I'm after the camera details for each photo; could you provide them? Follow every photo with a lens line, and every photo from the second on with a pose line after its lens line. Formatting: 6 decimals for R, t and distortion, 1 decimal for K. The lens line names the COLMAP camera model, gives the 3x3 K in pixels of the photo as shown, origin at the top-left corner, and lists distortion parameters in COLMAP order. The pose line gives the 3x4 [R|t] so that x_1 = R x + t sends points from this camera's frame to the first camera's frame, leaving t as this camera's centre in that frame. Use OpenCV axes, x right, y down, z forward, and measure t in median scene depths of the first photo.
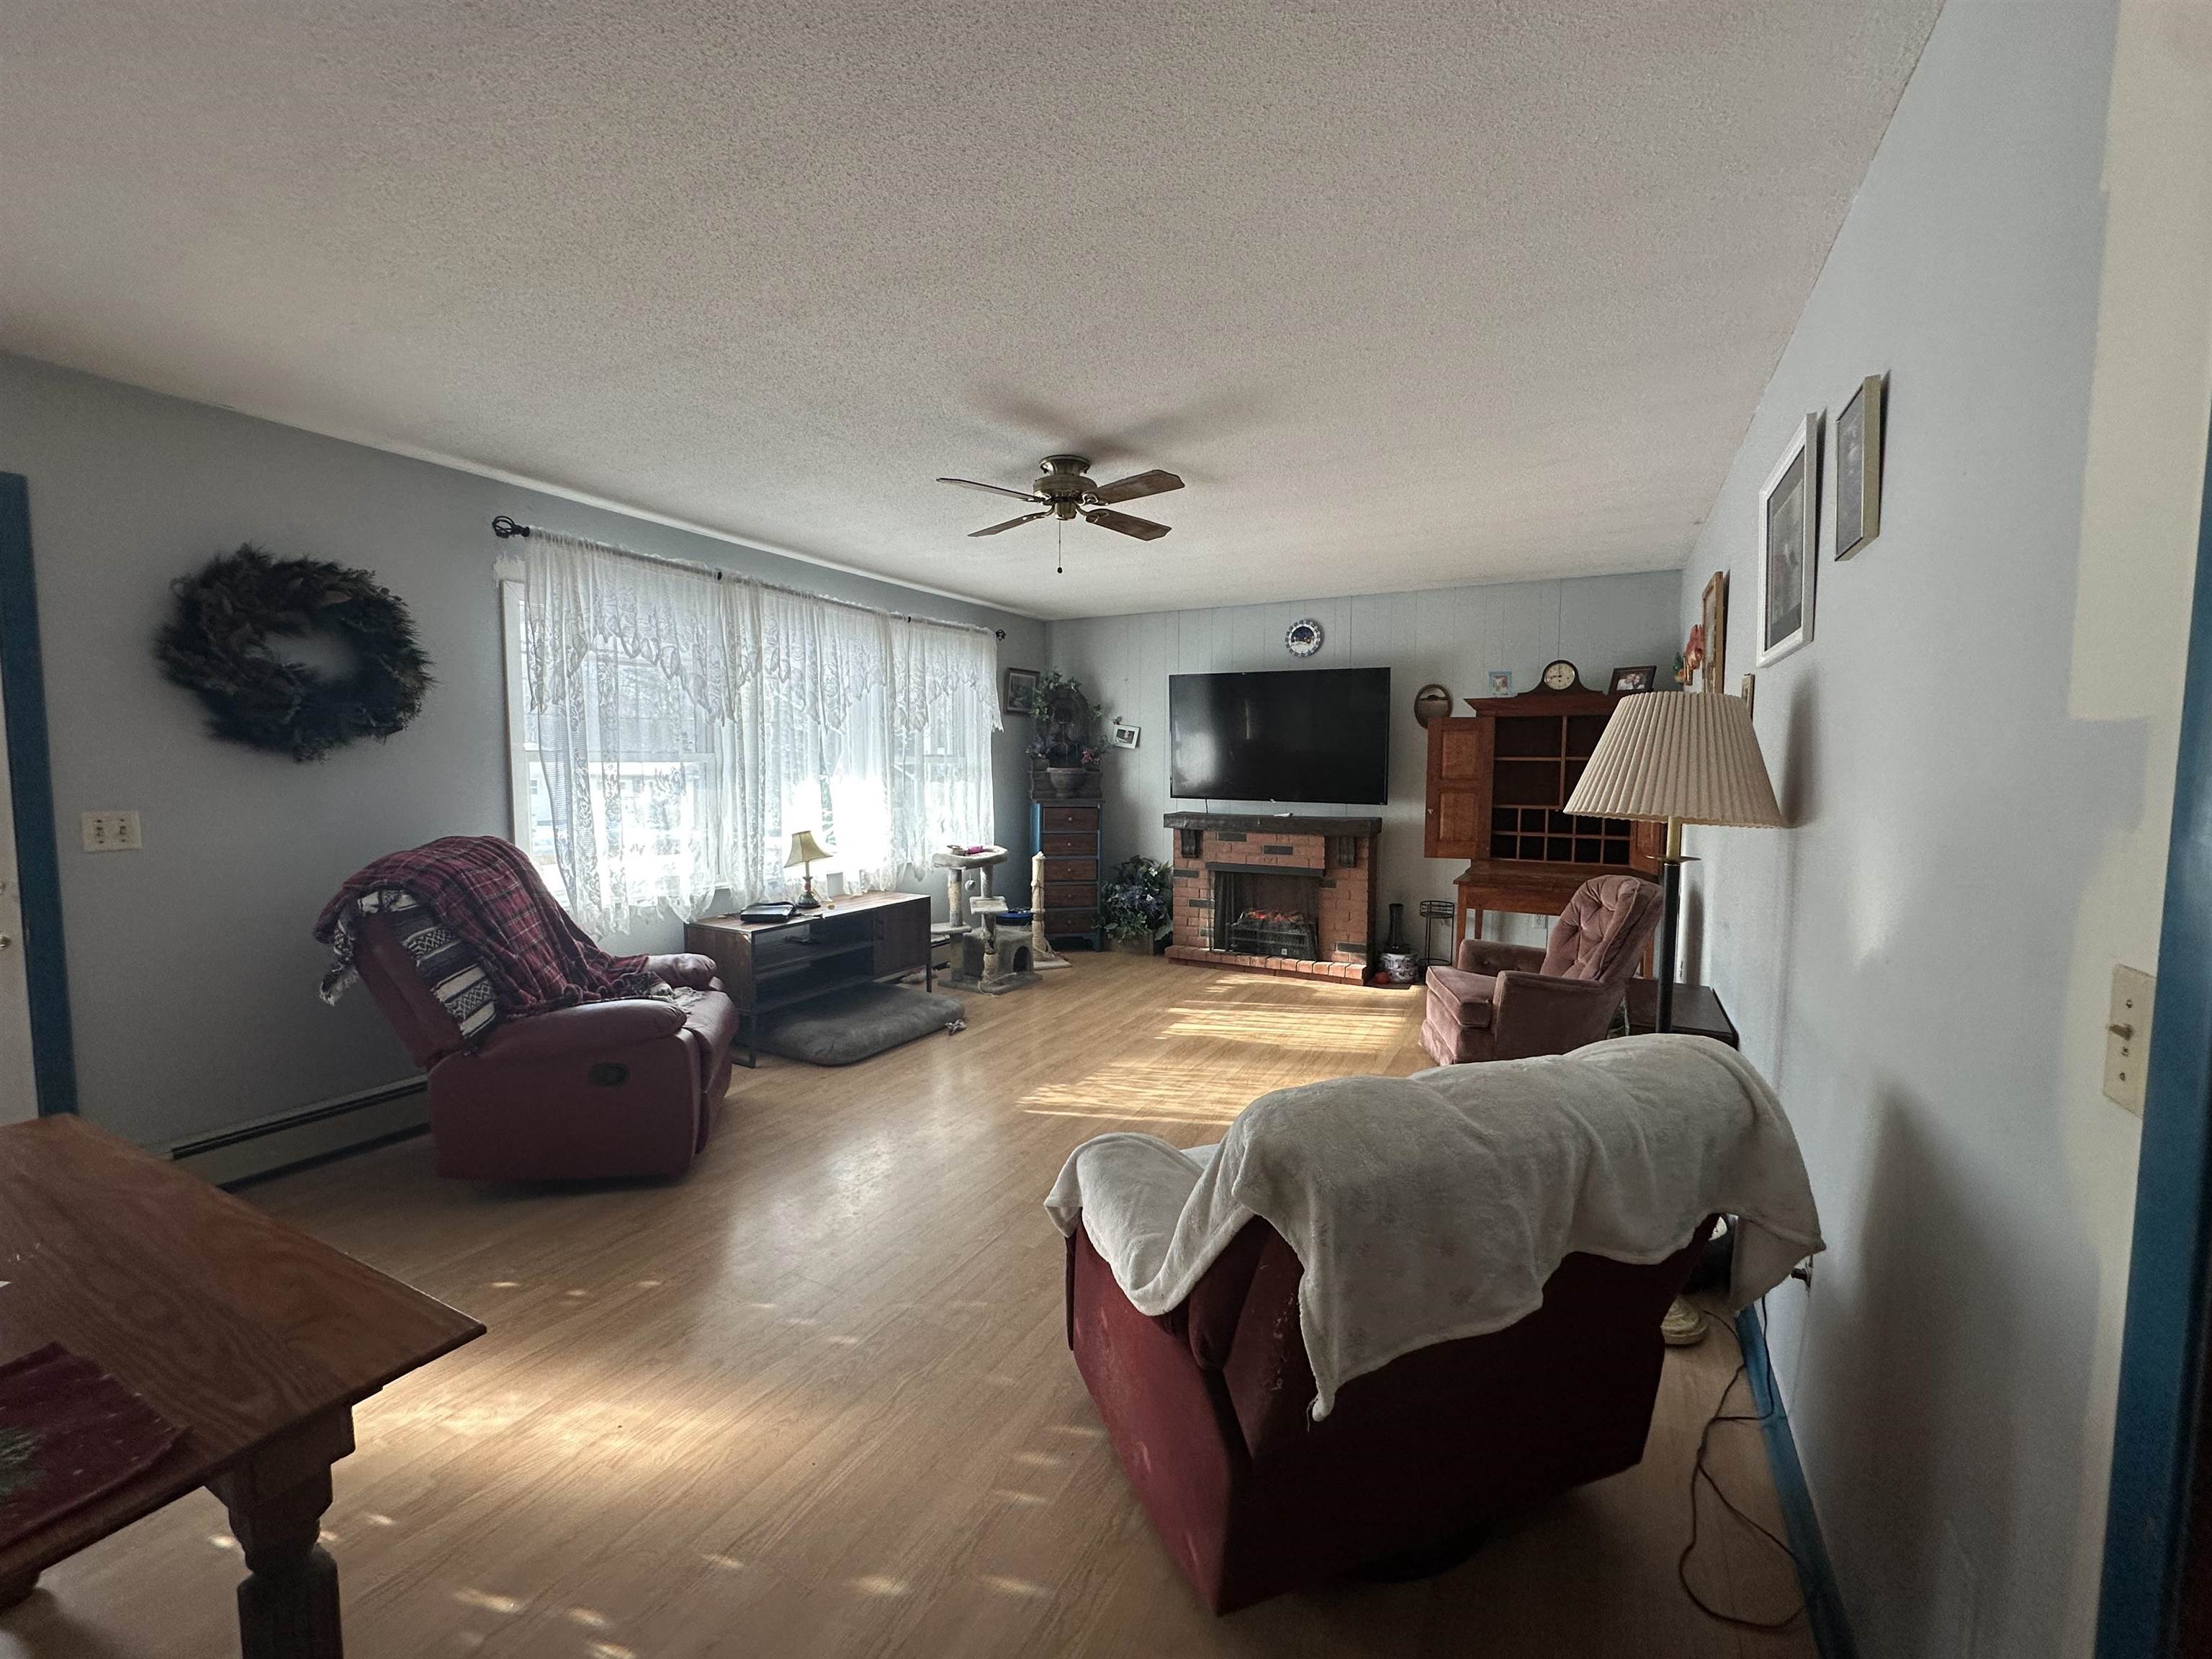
lens RADIAL K [[891.5, 0, 1106.0], [0, 891.5, 829.5], [0, 0, 1]] dist [-0.001909, 0.000542]
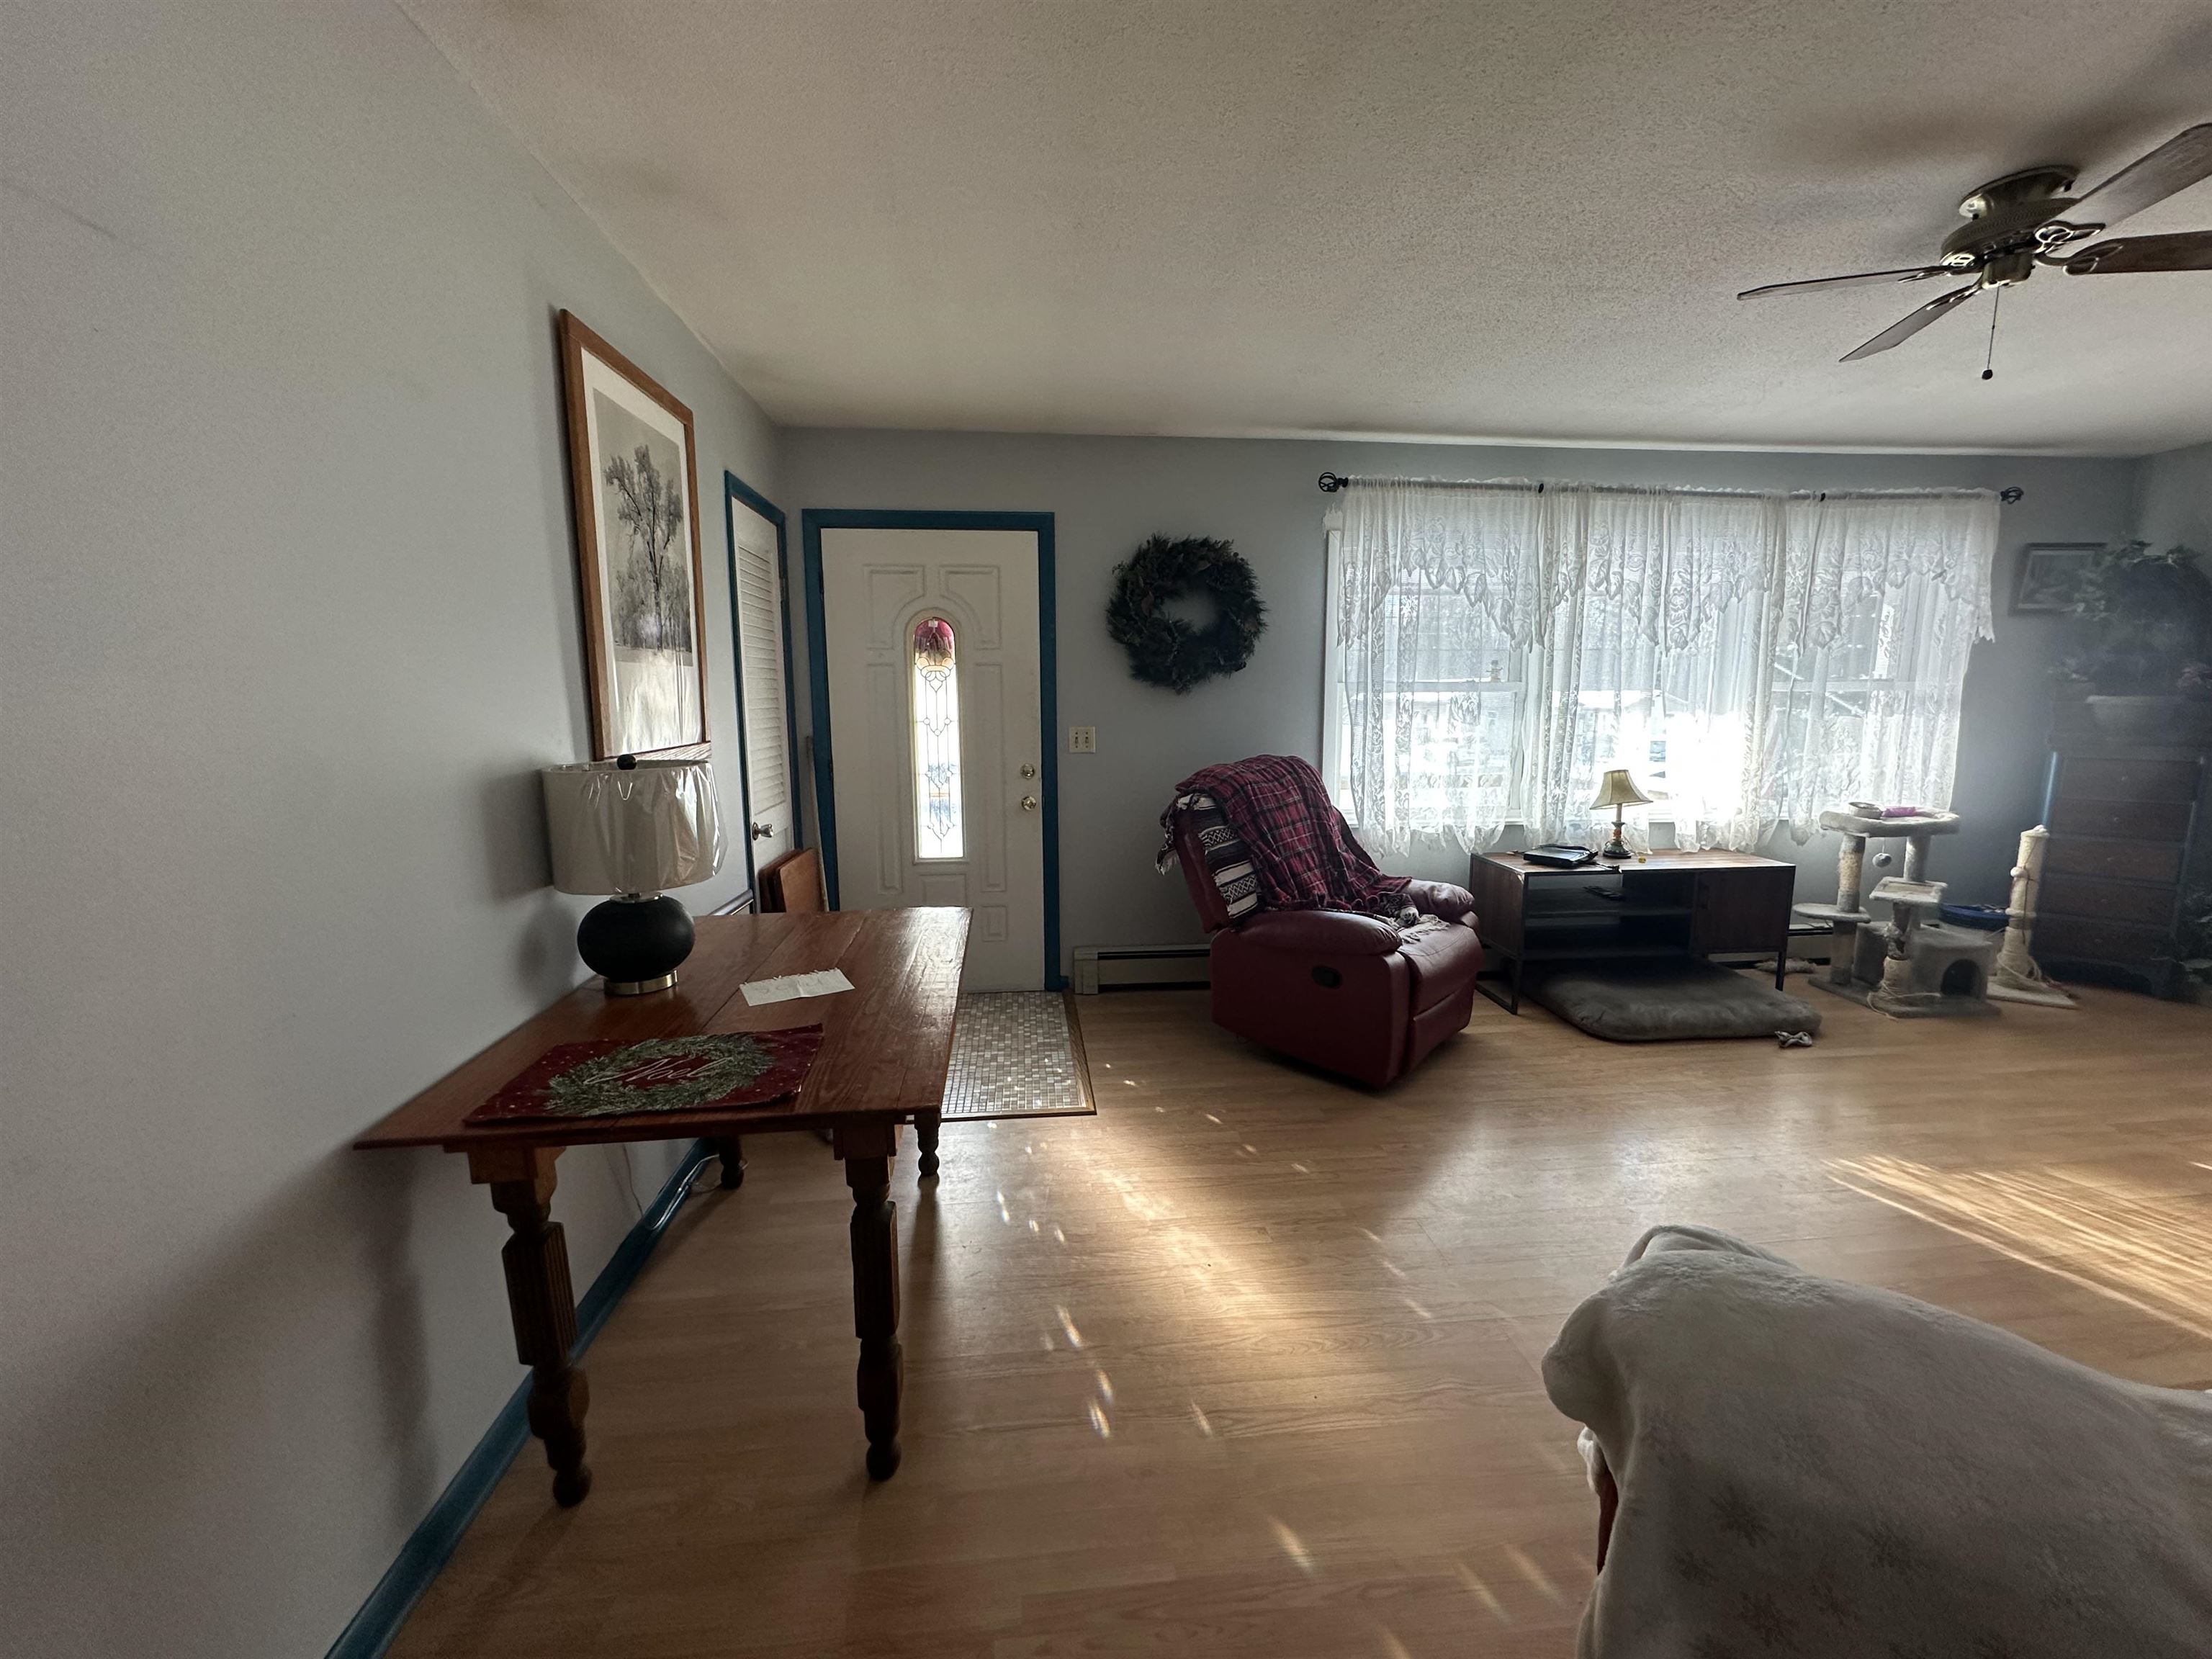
lens RADIAL K [[891.5, 0, 1106.0], [0, 891.5, 829.5], [0, 0, 1]] dist [-0.001909, 0.000542]
pose [[0.564808, 0.115571, -0.817089, 0.110560], [-0.054264, 0.993203, 0.102971, -0.003219], [0.823436, -0.013820, 0.567241, 0.098977]]
